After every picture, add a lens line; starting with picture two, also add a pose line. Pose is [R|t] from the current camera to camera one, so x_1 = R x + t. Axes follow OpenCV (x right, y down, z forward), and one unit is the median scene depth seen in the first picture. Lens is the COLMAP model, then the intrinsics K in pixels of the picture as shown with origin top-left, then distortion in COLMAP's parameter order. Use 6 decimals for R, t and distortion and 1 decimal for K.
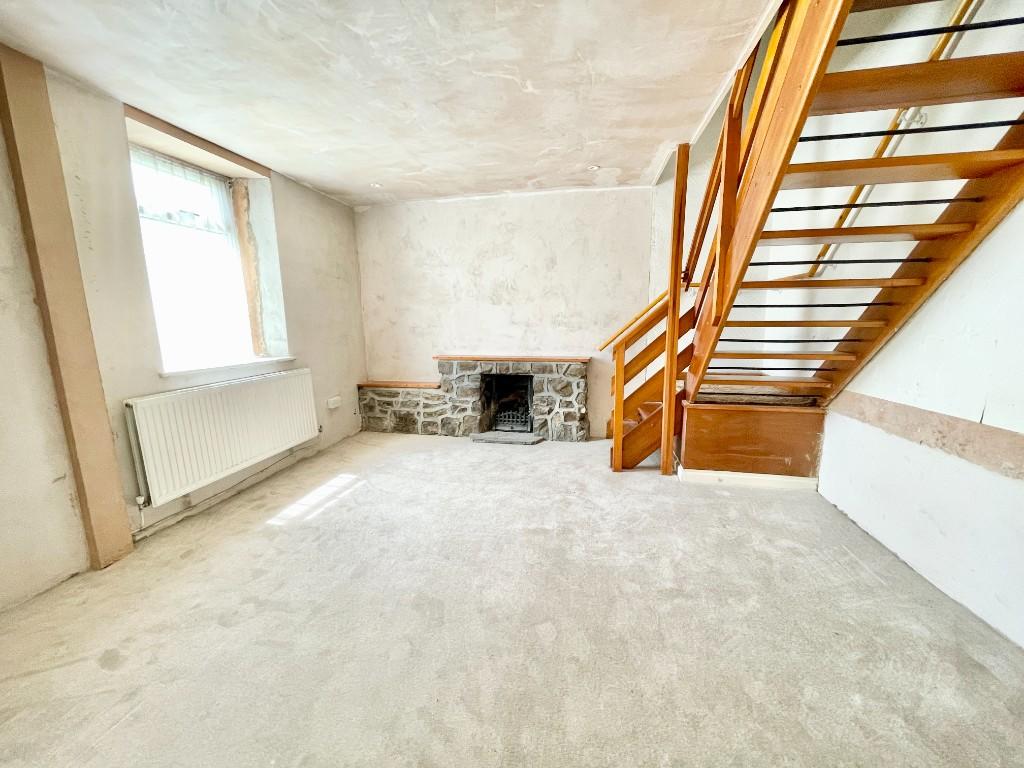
lens RADIAL K [[406.6, 0, 512.0], [0, 406.6, 384.0], [0, 0, 1]] dist [0.001760, 0.000060]
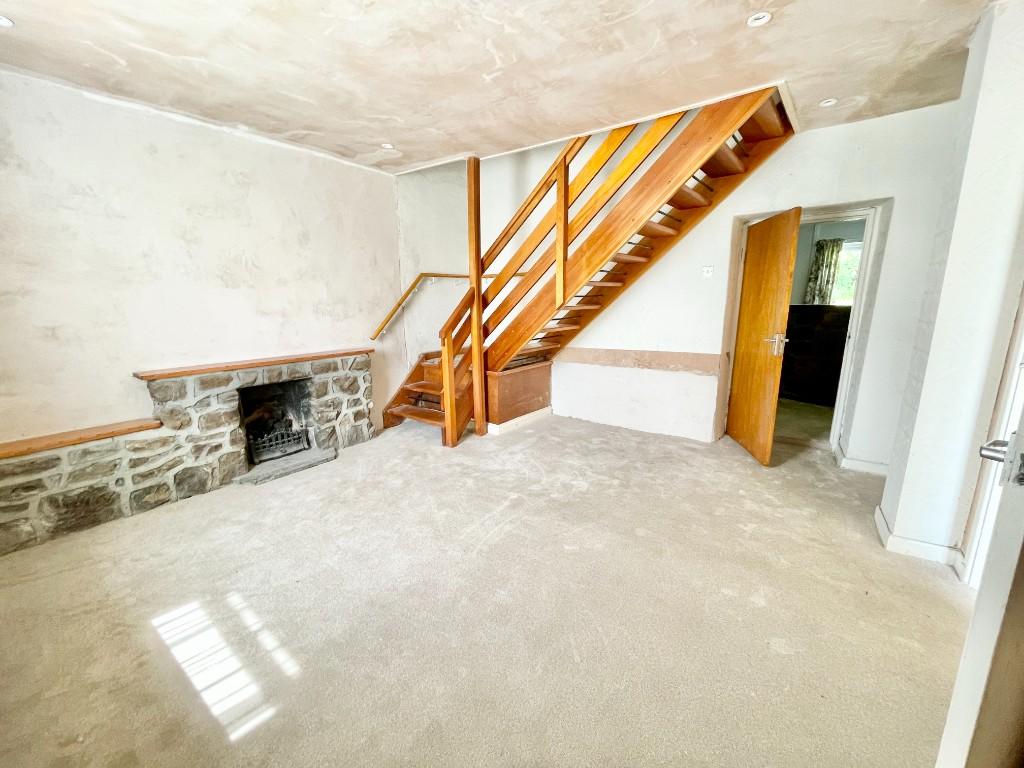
lens RADIAL K [[406.6, 0, 512.0], [0, 406.6, 384.0], [0, 0, 1]] dist [0.001760, 0.000060]
pose [[0.454958, -0.183094, 0.871487, -0.476304], [0.149600, 0.980441, 0.127886, -0.052586], [-0.877857, 0.072192, 0.473450, 0.268620]]
